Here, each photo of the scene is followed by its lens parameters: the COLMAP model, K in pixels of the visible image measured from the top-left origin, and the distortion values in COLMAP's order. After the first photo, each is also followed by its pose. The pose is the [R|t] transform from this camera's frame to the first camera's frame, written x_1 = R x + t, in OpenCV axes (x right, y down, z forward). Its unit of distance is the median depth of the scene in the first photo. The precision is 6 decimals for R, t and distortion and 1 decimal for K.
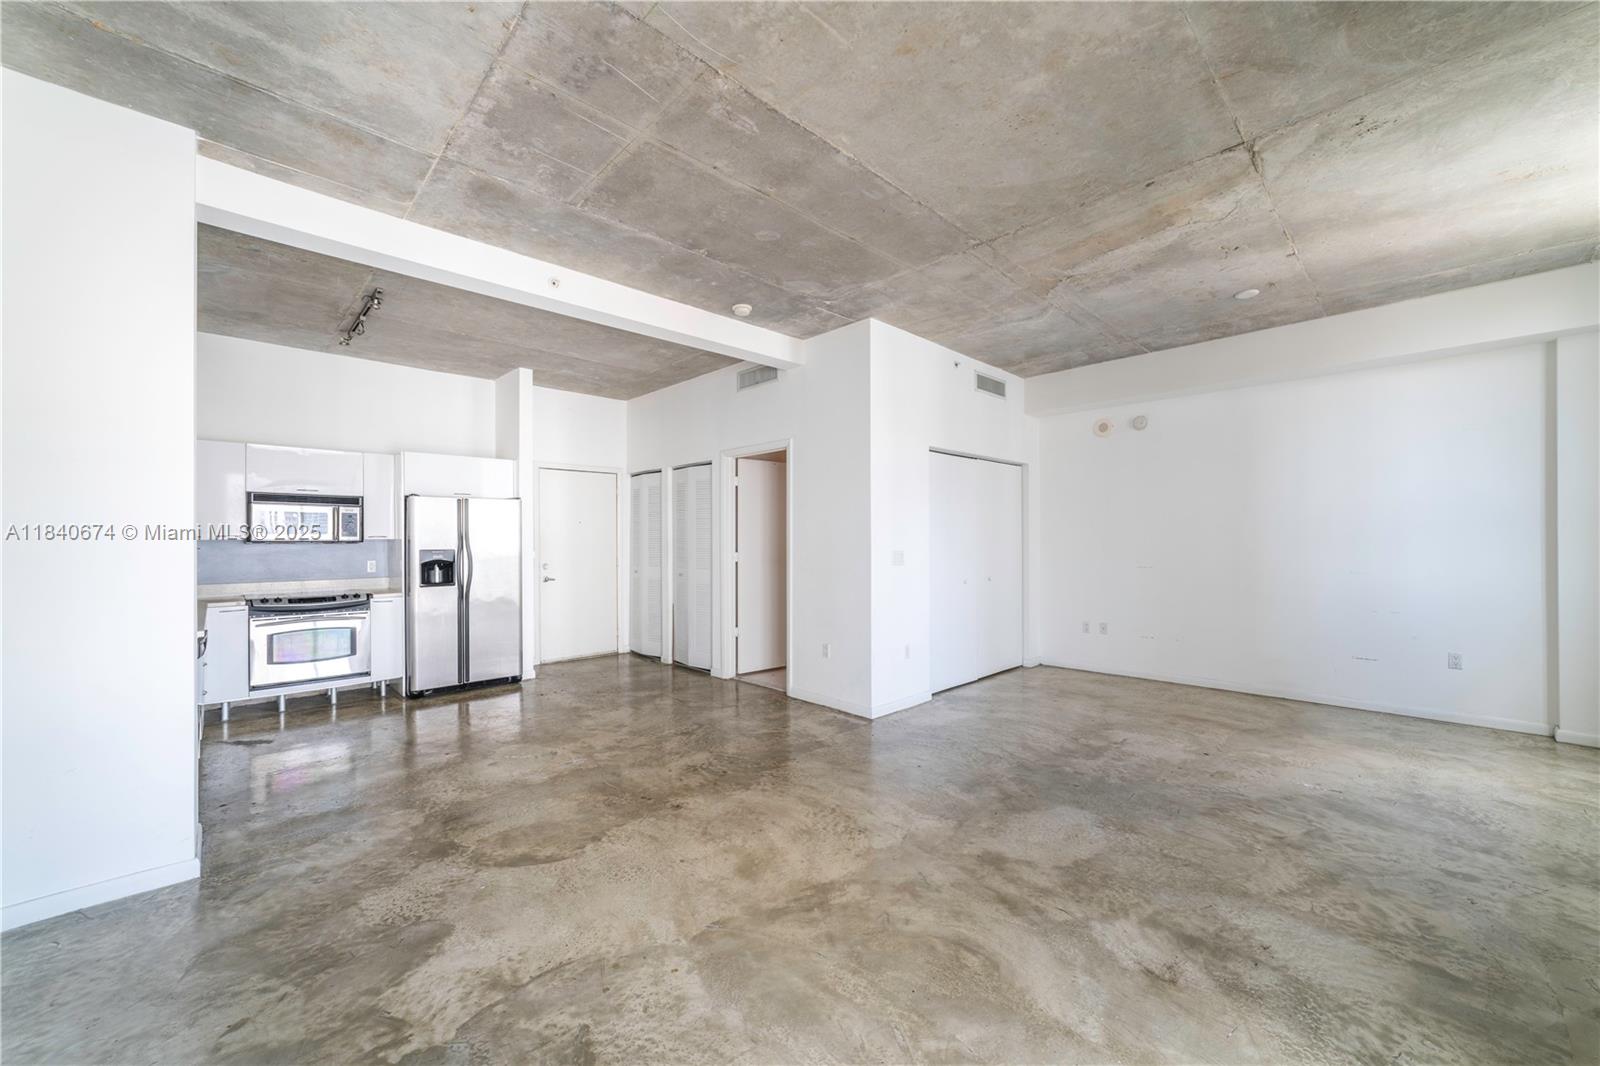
lens RADIAL K [[609.7, 0, 801.3], [0, 609.7, 537.6], [0, 0, 1]] dist [-0.015952, 0.006485]
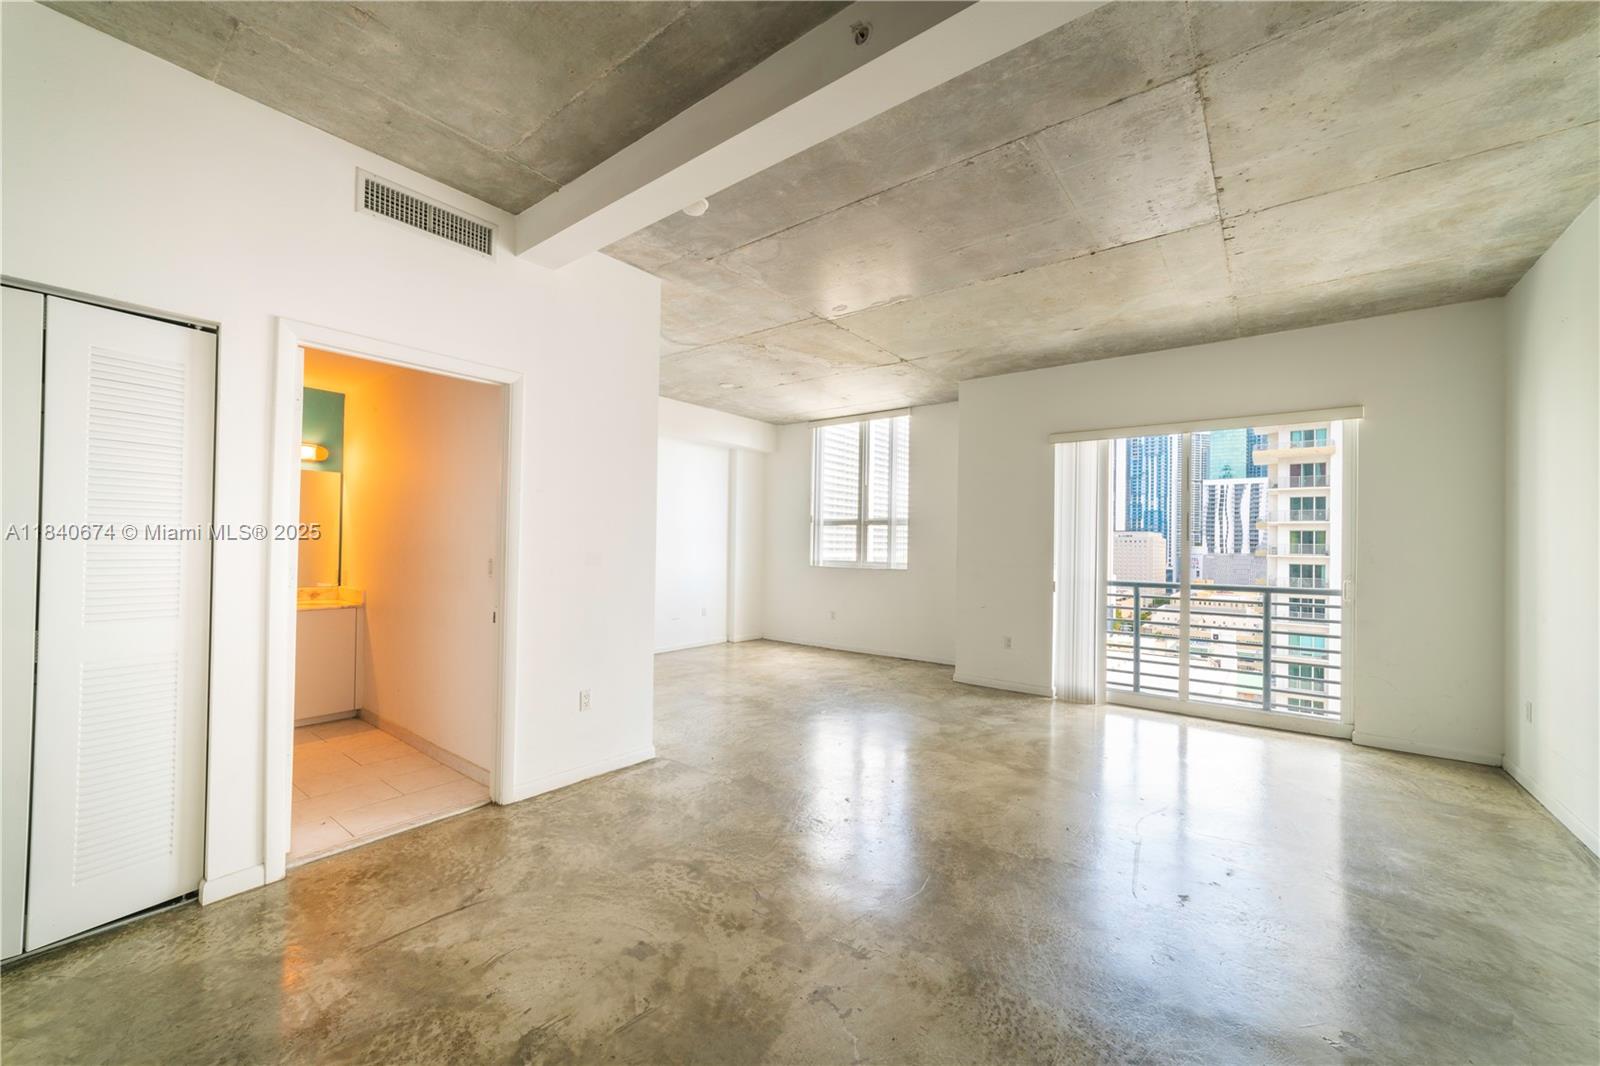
lens RADIAL K [[611.5, 0, 804.1], [0, 611.5, 539.2], [0, 0, 1]] dist [-0.015725, 0.006920]
pose [[-0.143294, 0.010413, 0.989625, -1.060309], [-0.017511, 0.999761, -0.013055, 0.007608], [-0.989525, -0.019200, -0.143077, 1.309537]]
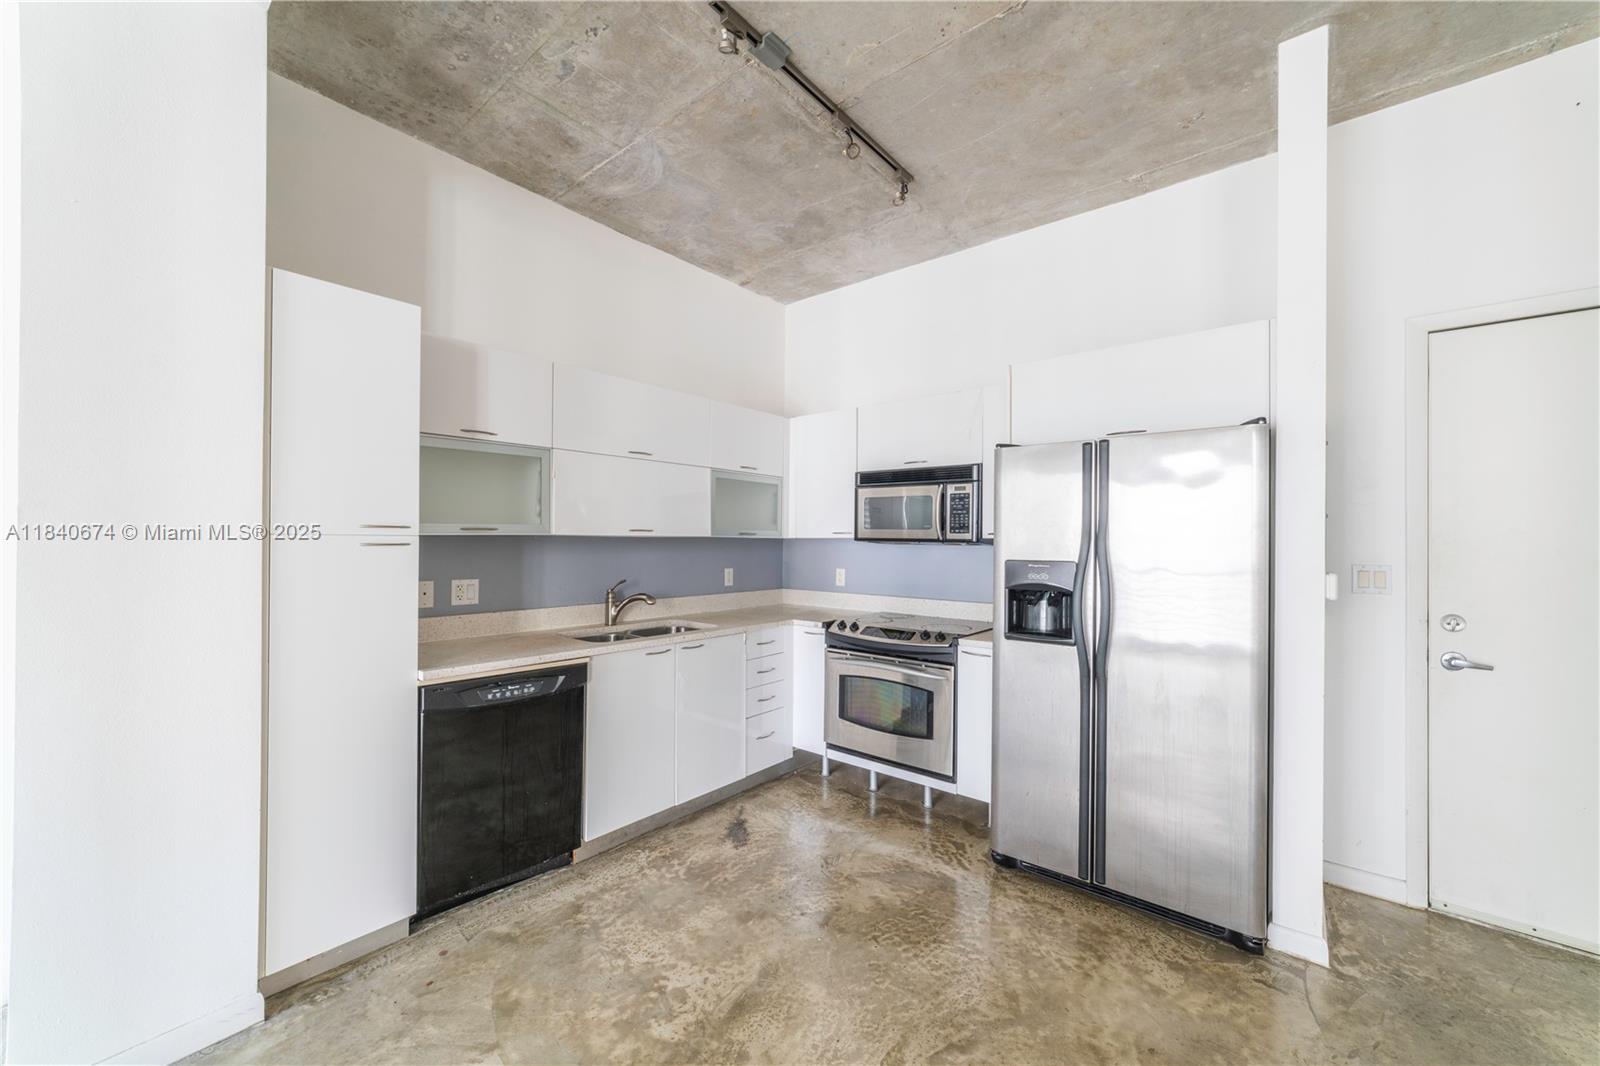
lens RADIAL K [[611.5, 0, 804.1], [0, 611.5, 539.2], [0, 0, 1]] dist [-0.015725, 0.006920]
pose [[0.116971, -0.000089, -0.993135, -0.275633], [-0.007117, 0.999974, -0.000928, 0.009192], [0.993110, 0.007177, 0.116967, 1.253865]]
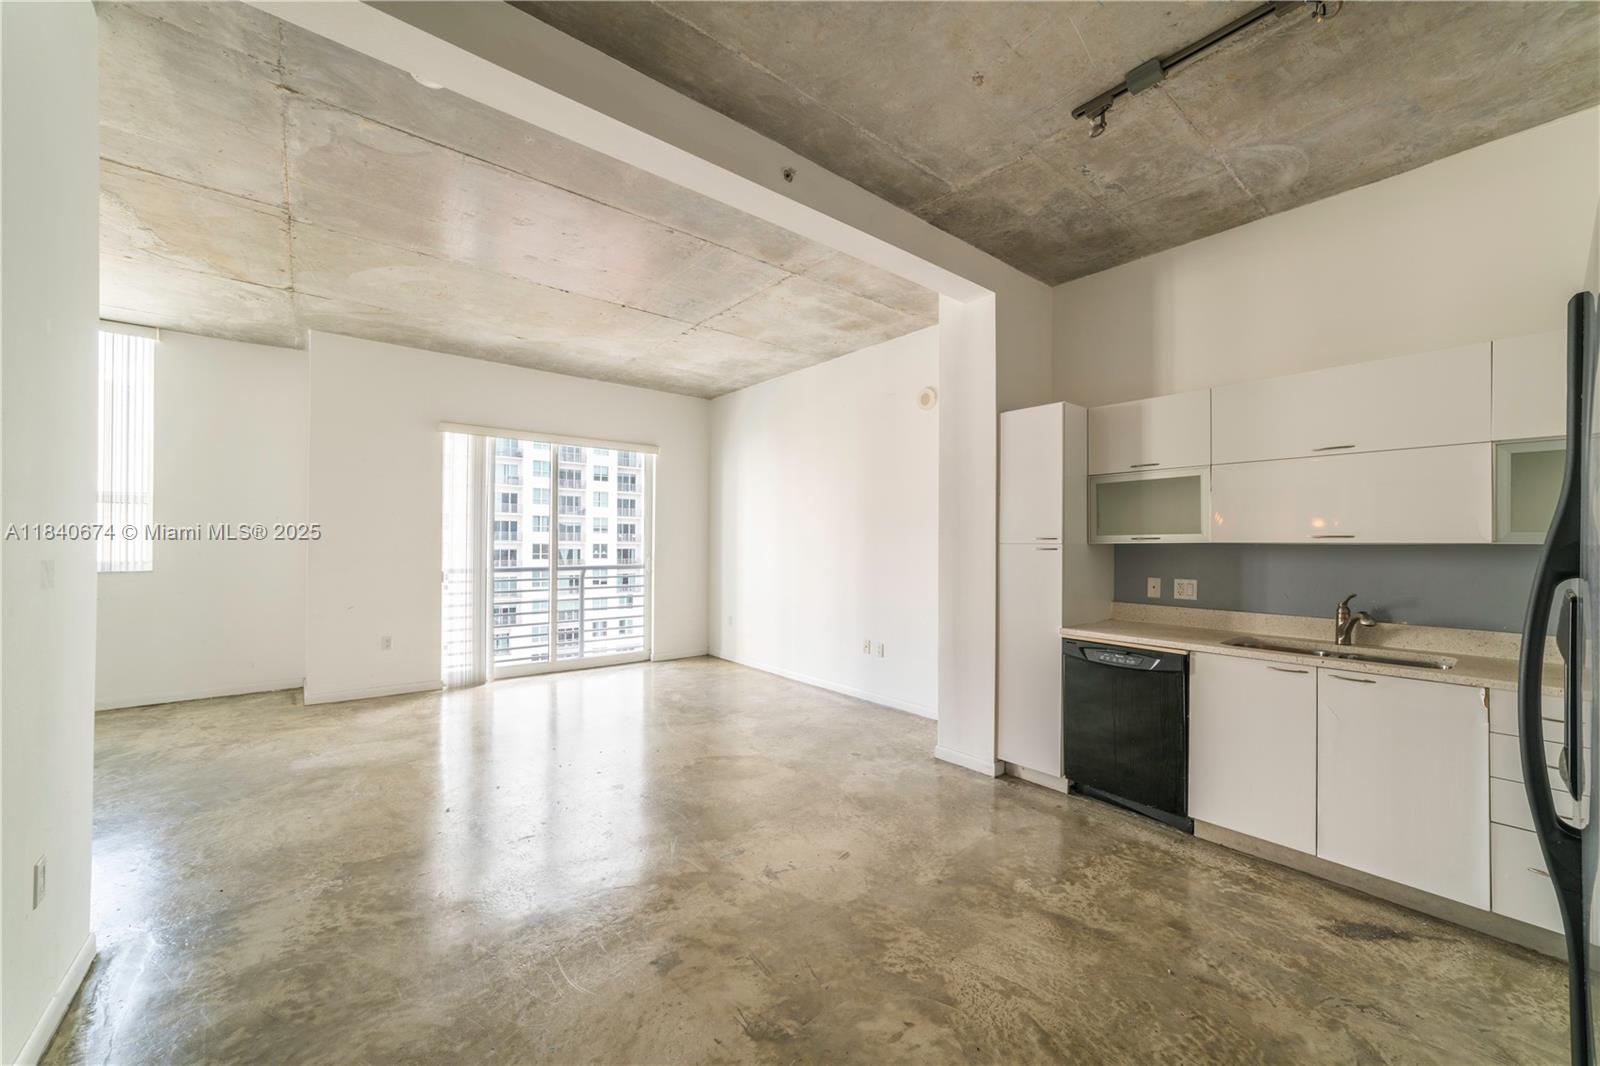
lens RADIAL K [[611.5, 0, 804.1], [0, 611.5, 539.2], [0, 0, 1]] dist [-0.015725, 0.006920]
pose [[-0.996805, -0.003404, 0.079804, -0.594792], [-0.003864, 0.999977, -0.005612, 0.007097], [-0.079783, -0.005902, -0.996795, 1.975167]]
